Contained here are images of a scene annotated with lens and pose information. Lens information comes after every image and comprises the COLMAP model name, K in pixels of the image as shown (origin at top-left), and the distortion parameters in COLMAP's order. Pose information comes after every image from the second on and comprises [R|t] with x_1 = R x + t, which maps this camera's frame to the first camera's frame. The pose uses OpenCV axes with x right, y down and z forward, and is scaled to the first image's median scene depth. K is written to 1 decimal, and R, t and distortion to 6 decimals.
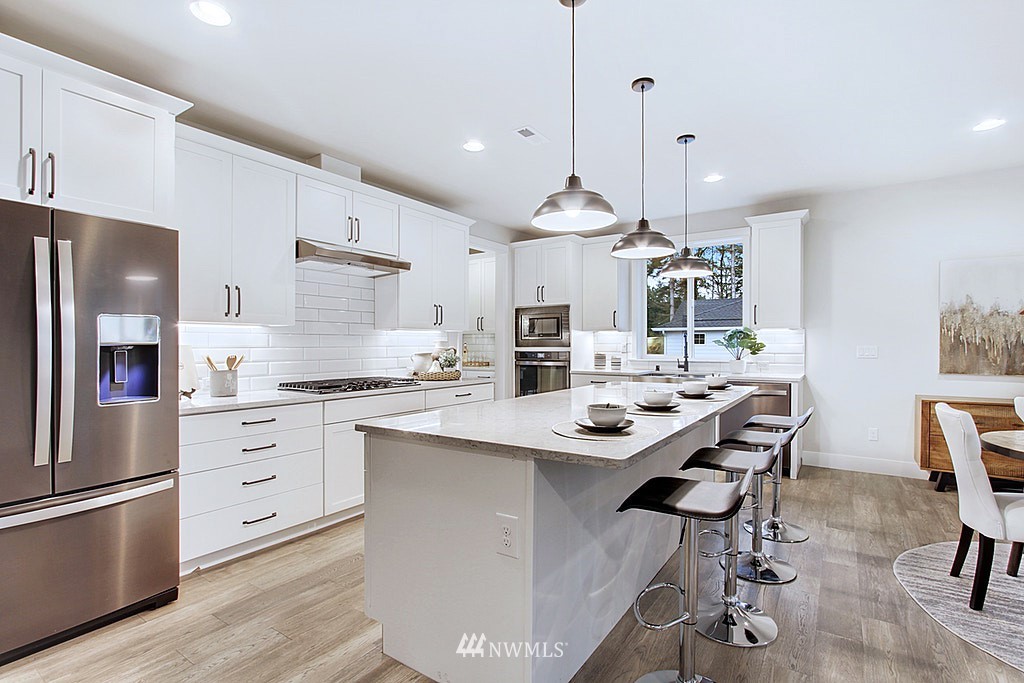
lens RADIAL K [[486.3, 0, 577.3], [0, 486.3, 339.6], [0, 0, 1]] dist [0.002483, 0.000288]
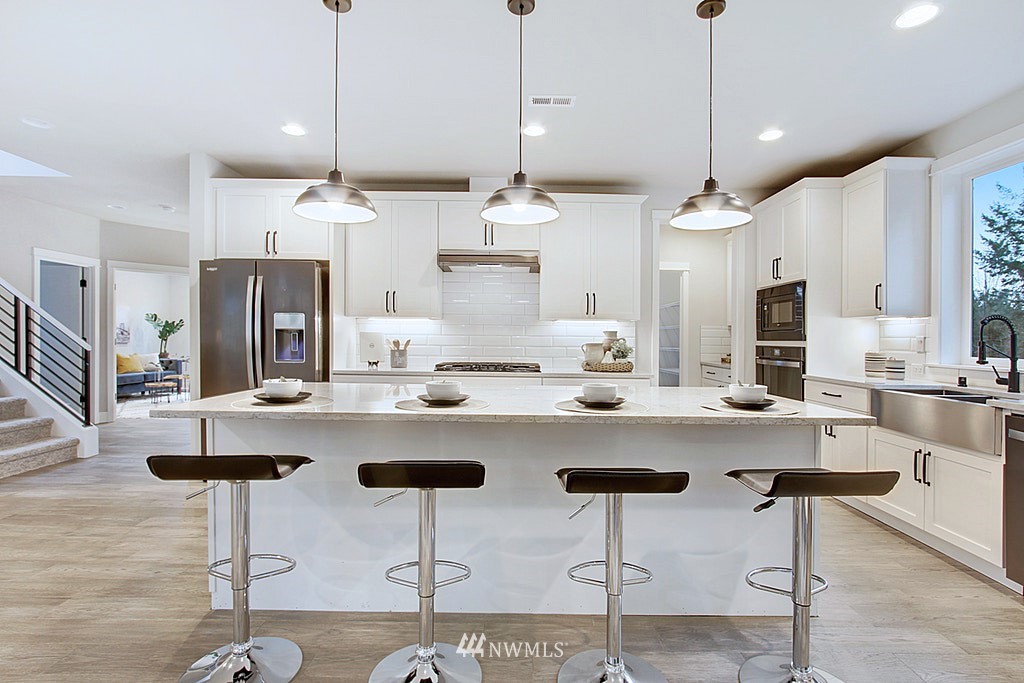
lens RADIAL K [[529.2, 0, 531.4], [0, 529.2, 340.0], [0, 0, 1]] dist [0.001724, 0.000478]
pose [[0.496187, 0.011777, -0.868136, 0.575603], [-0.007267, 0.999929, 0.009412, 0.012743], [0.868185, 0.001639, 0.496238, 0.369321]]
